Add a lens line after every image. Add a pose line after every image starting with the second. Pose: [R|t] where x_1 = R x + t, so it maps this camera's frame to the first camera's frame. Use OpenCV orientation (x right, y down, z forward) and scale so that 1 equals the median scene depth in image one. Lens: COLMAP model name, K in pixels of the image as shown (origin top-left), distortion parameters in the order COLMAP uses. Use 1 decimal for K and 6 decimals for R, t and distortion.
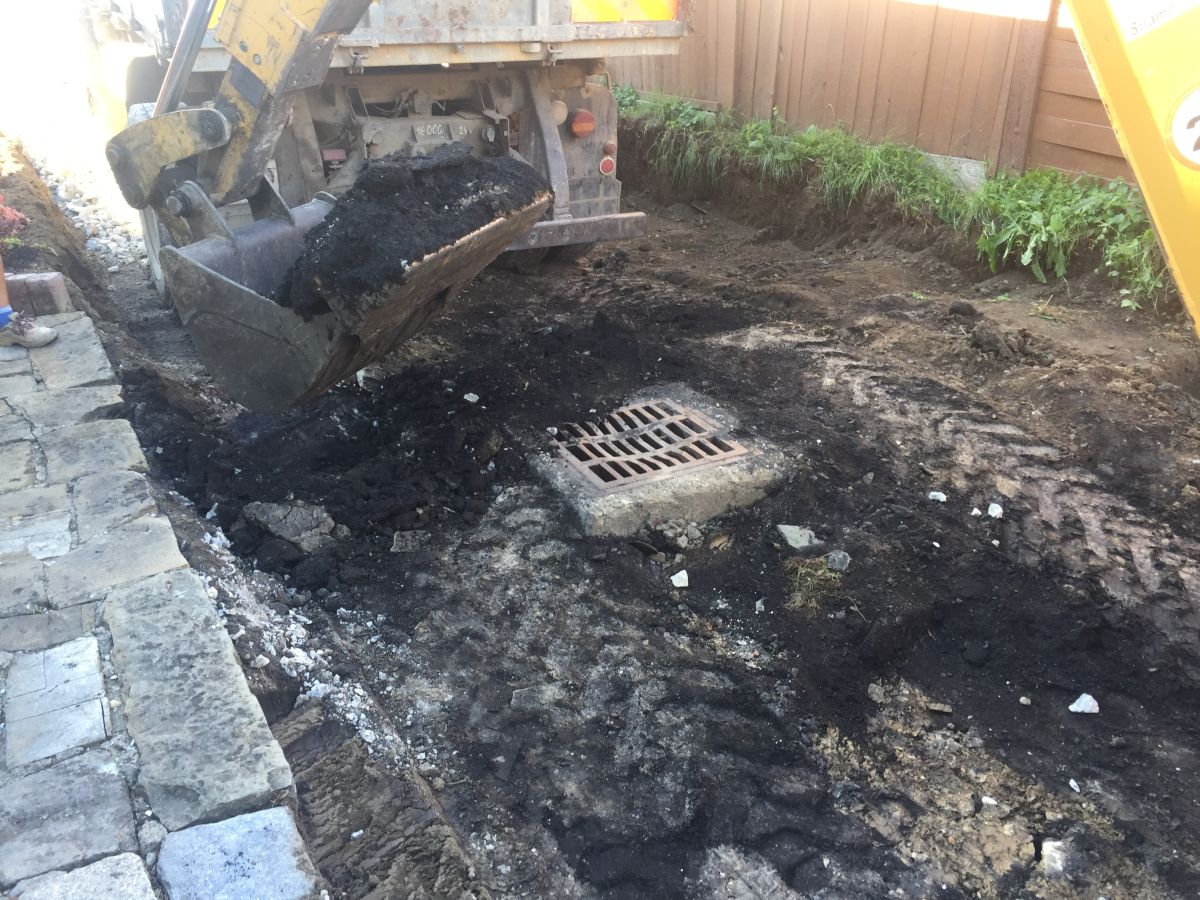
lens RADIAL K [[1016.3, 0, 600.4], [0, 1016.3, 447.9], [0, 0, 1]] dist [0.079999, -0.103758]
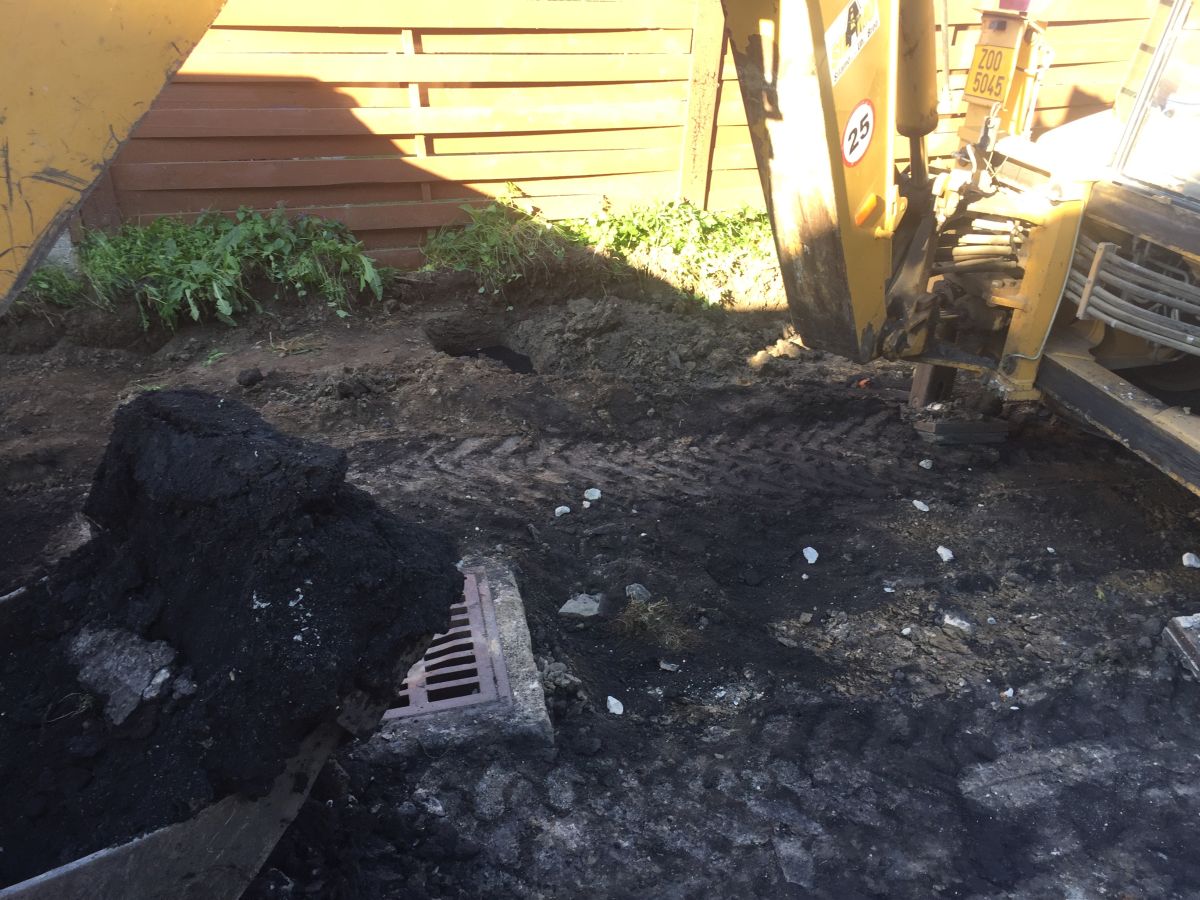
lens RADIAL K [[1016.3, 0, 600.9], [0, 1016.3, 453.4], [0, 0, 1]] dist [0.079999, -0.103758]
pose [[0.245188, -0.445376, 0.861117, -0.597650], [0.425853, 0.847428, 0.317042, -0.350652], [-0.870937, 0.288974, 0.397444, 0.559519]]
